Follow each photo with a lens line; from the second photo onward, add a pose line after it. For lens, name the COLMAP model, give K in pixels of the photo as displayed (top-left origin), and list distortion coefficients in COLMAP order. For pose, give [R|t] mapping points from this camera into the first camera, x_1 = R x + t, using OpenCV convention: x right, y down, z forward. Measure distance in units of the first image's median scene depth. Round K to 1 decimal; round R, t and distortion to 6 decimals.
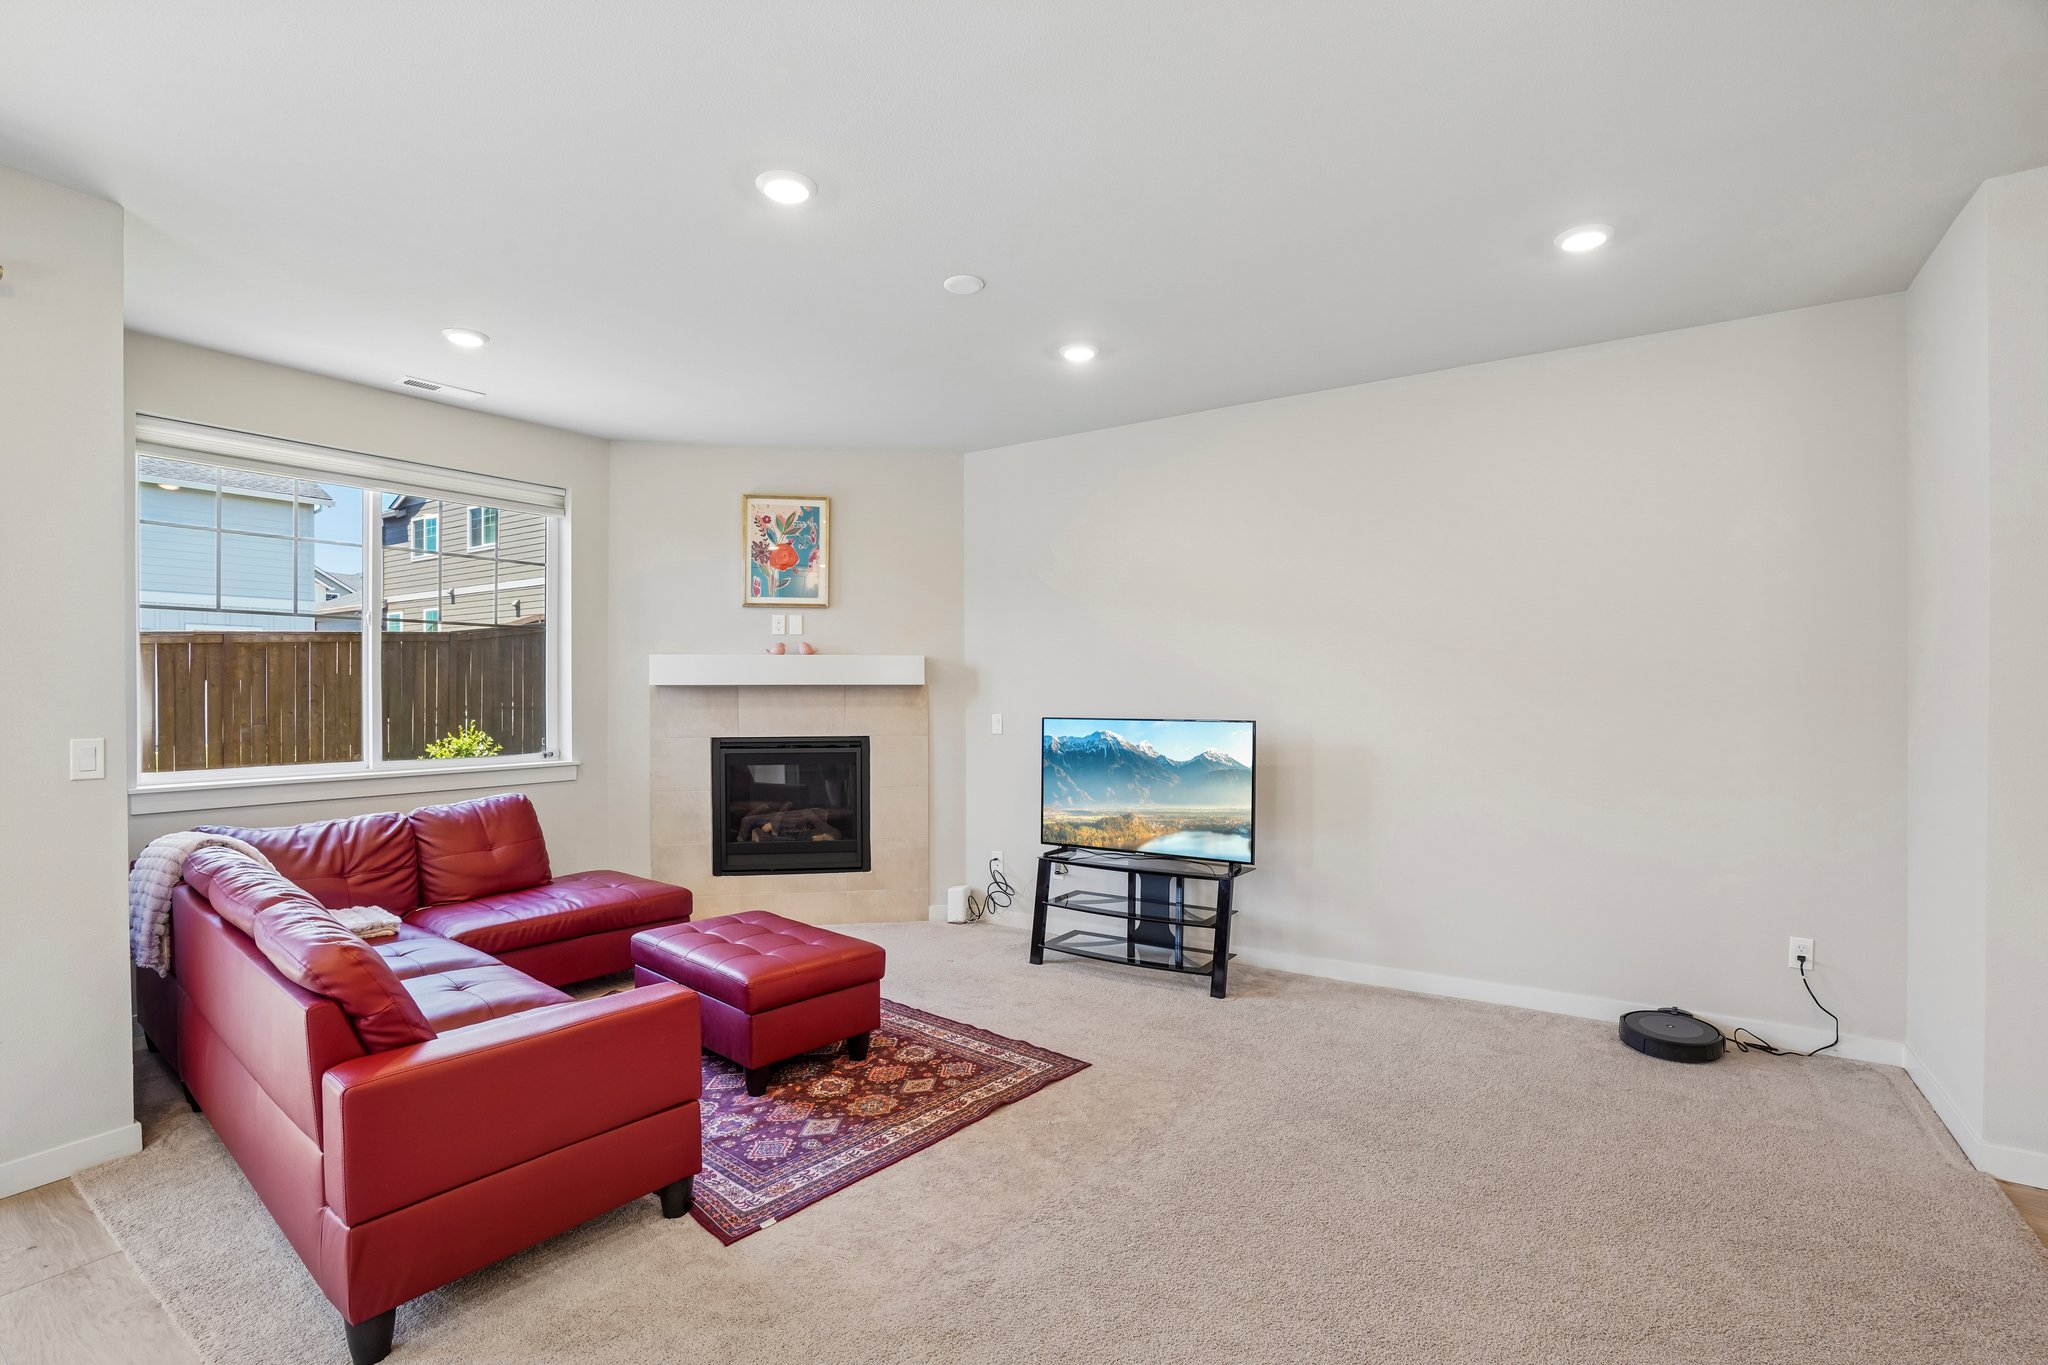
lens RADIAL K [[952.0, 0, 1024.0], [0, 952.0, 682.5], [0, 0, 1]] dist [-0.059092, 0.022092]
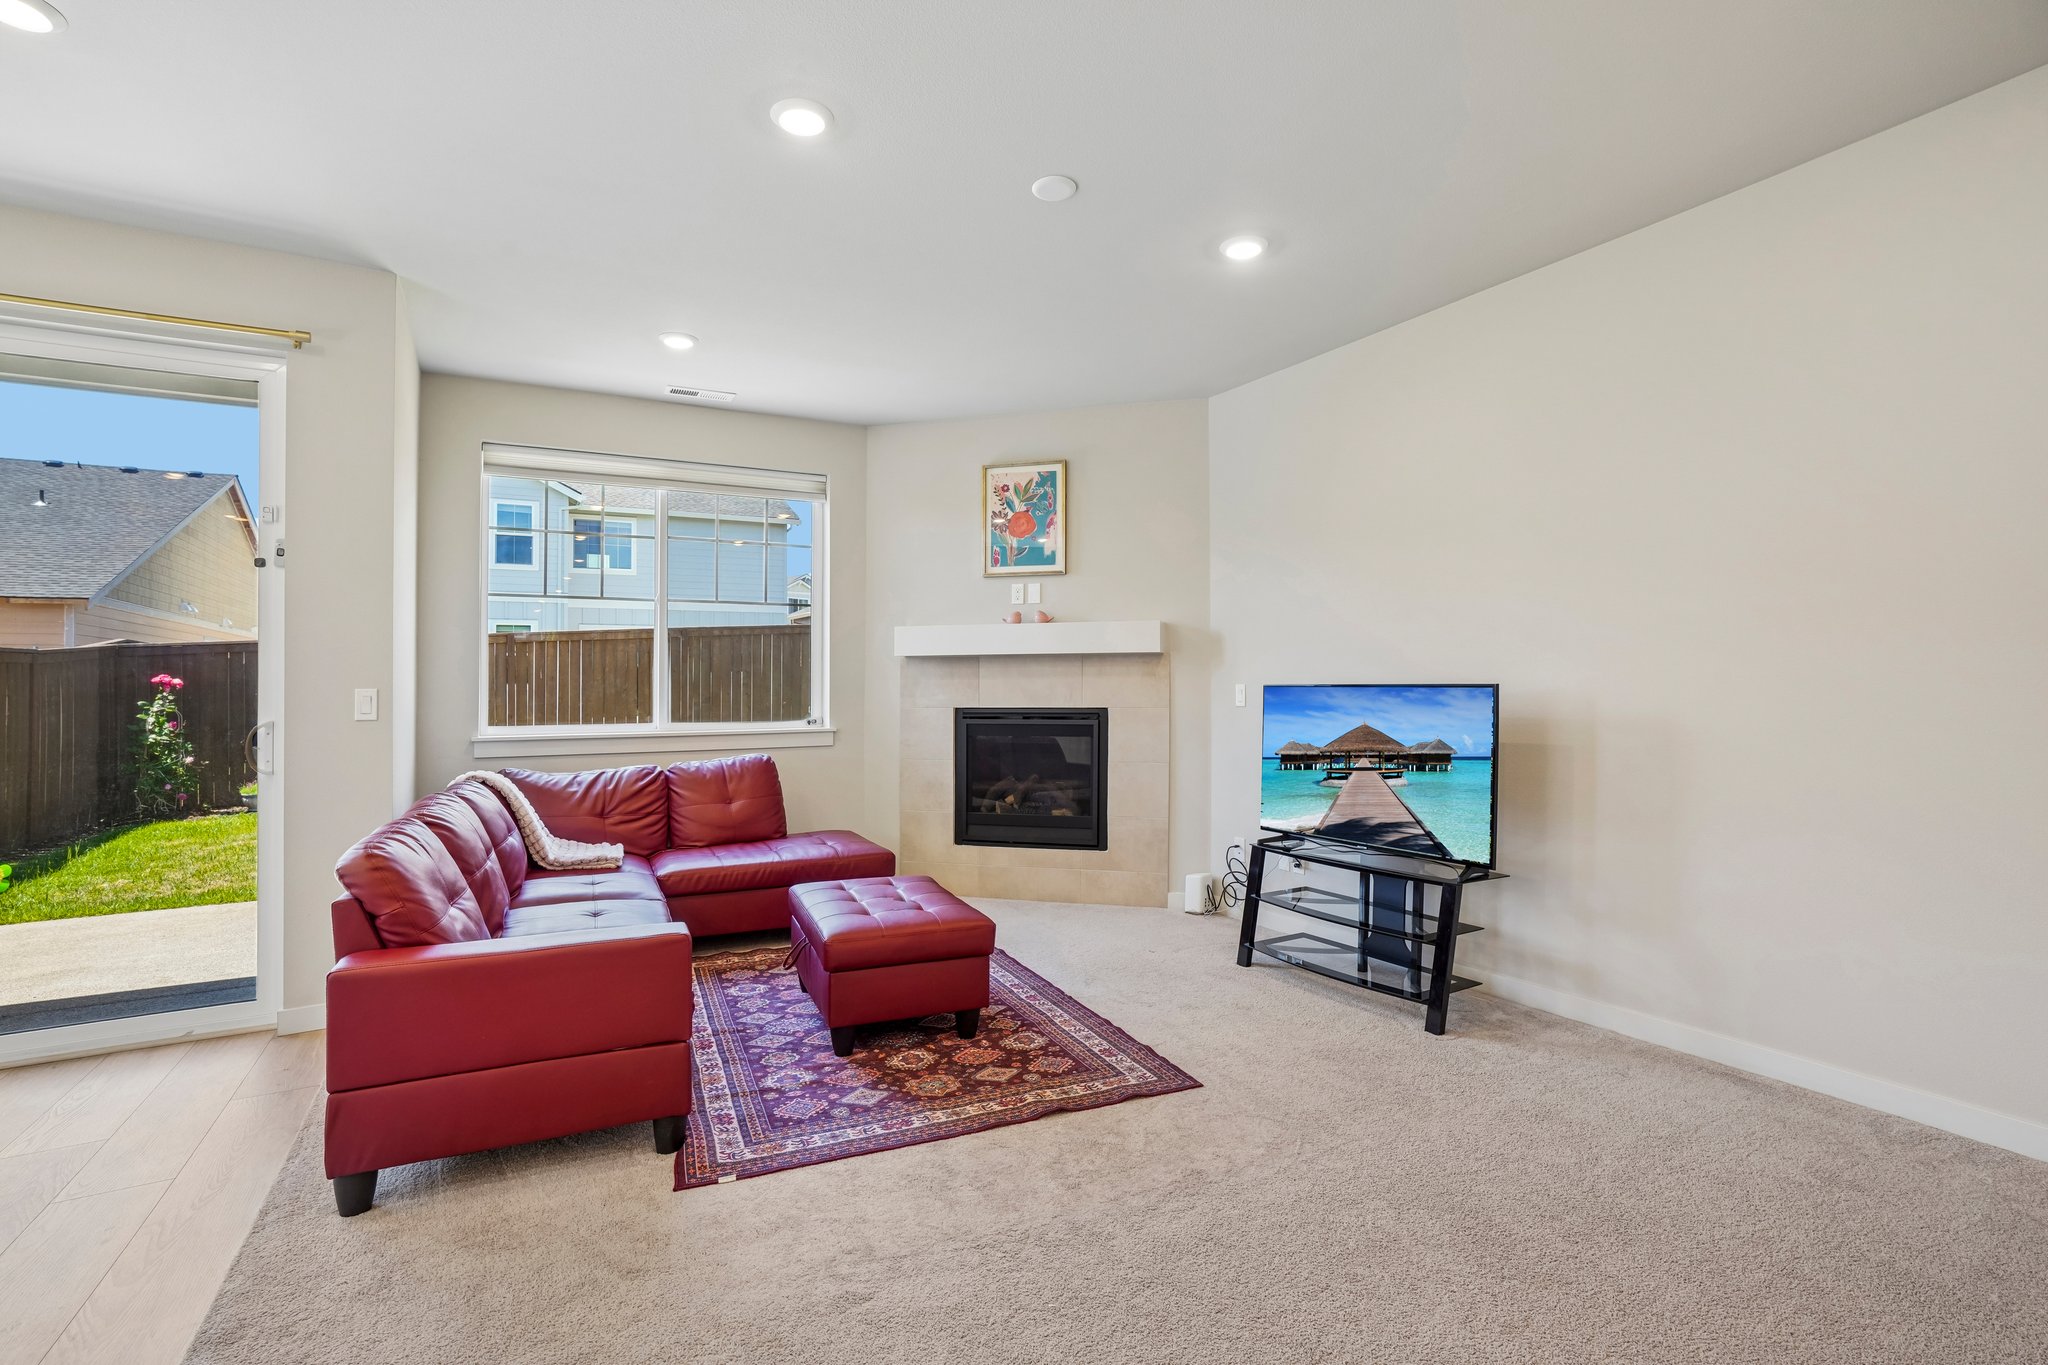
lens RADIAL K [[956.8, 0, 1023.5], [0, 956.8, 681.6], [0, 0, 1]] dist [-0.056674, 0.025861]
pose [[0.898509, -0.005145, -0.438926, 0.218745], [0.008243, 0.999953, 0.005154, 0.029963], [0.438879, -0.008250, 0.898508, 0.130899]]
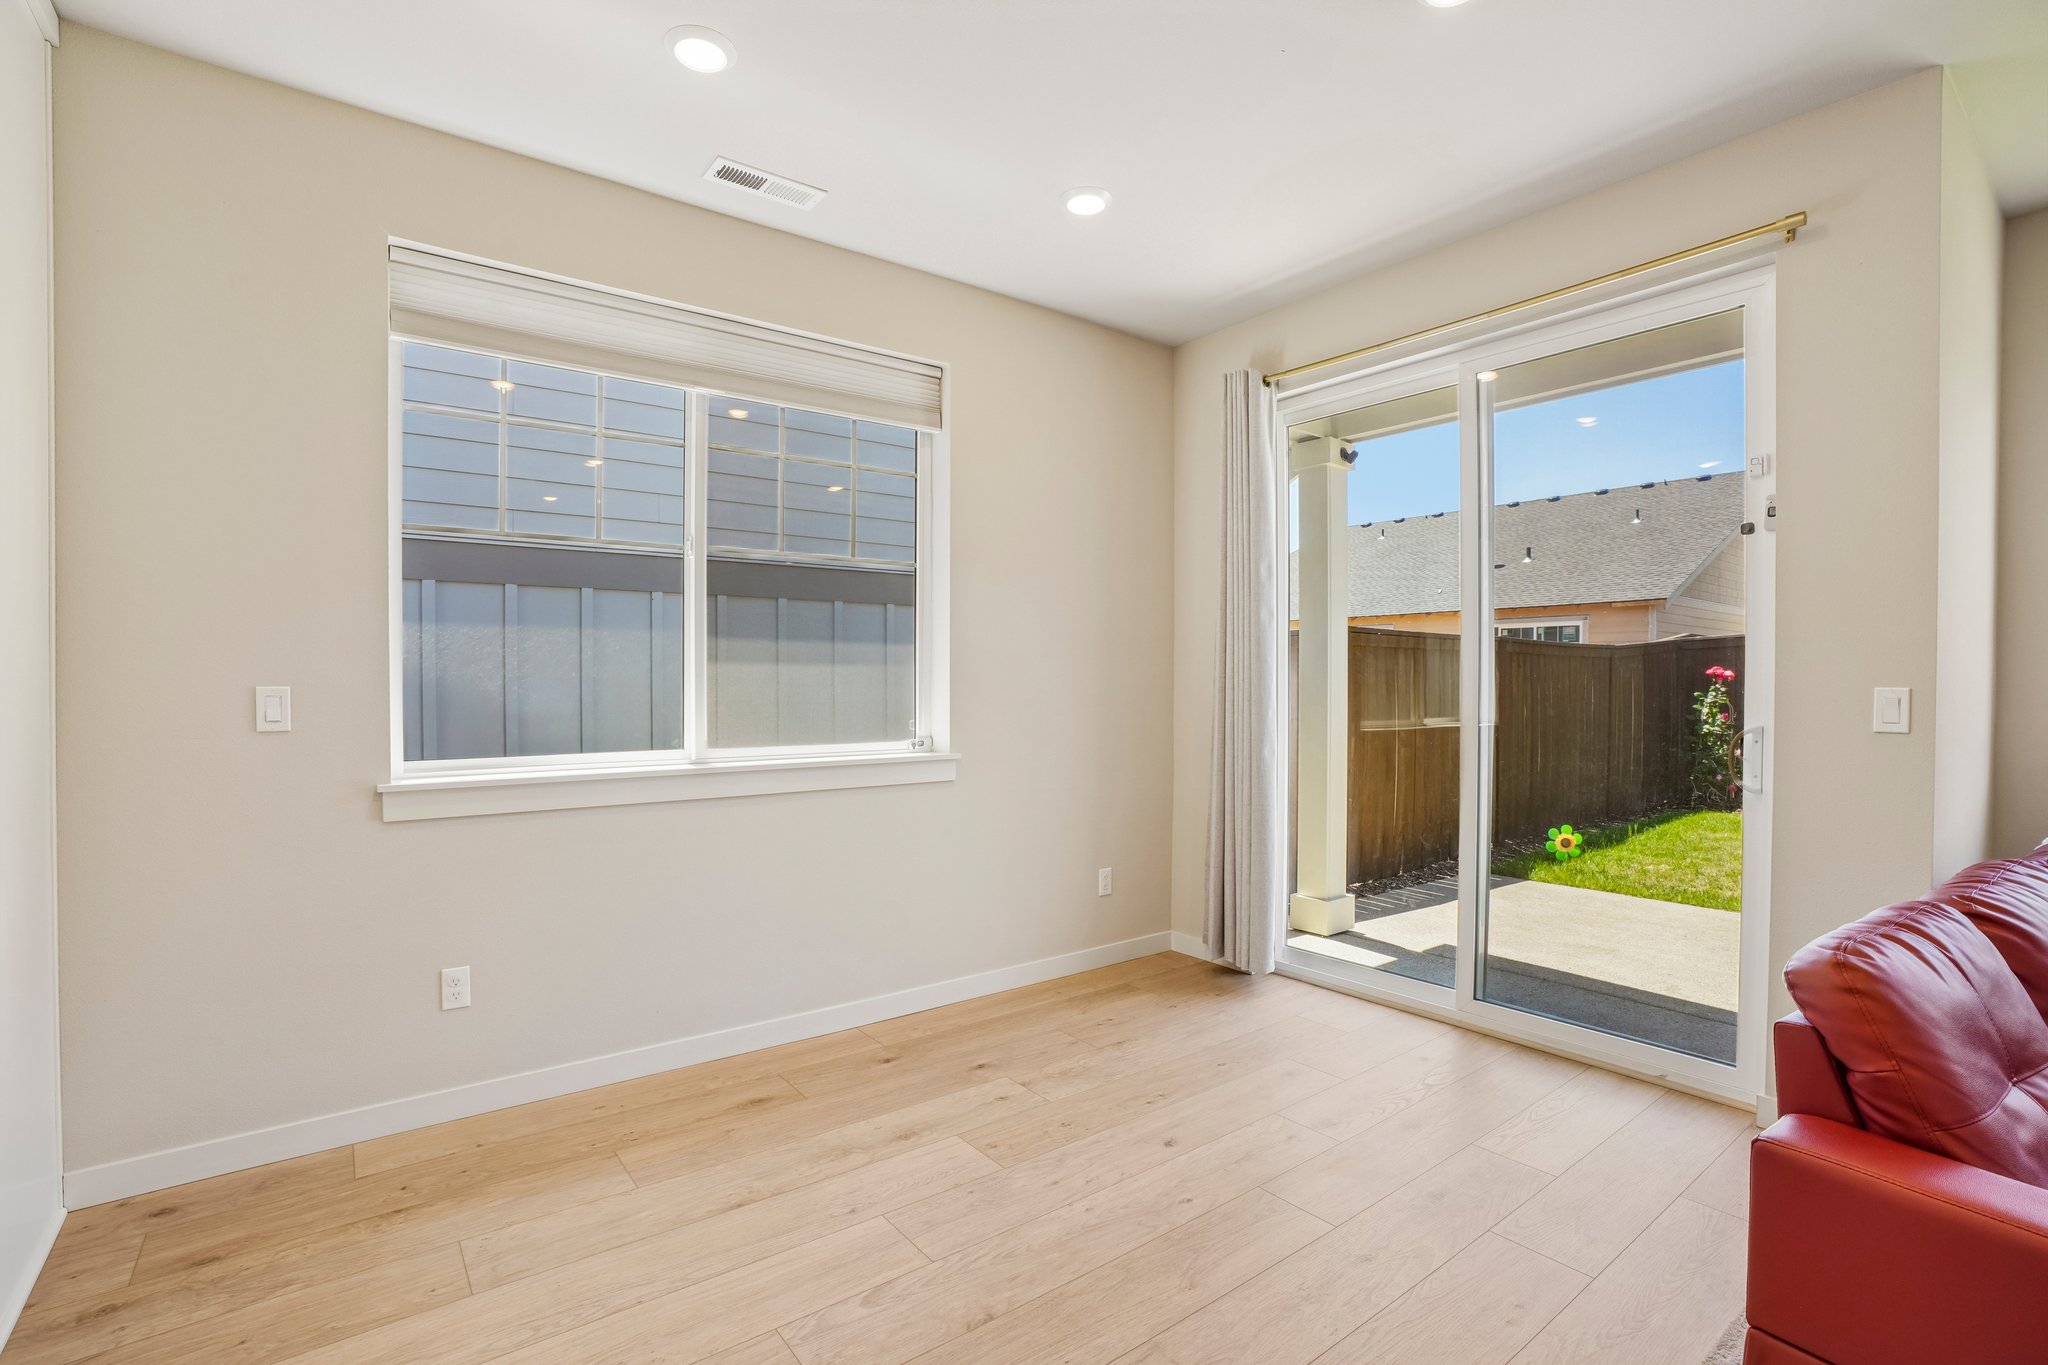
lens RADIAL K [[952.0, 0, 1024.0], [0, 952.0, 682.5], [0, 0, 1]] dist [-0.059092, 0.022092]
pose [[-0.288121, 0.004402, -0.957584, 0.050284], [0.008444, 0.999962, 0.002056, 0.027475], [0.957557, -0.007494, -0.288147, 0.256288]]
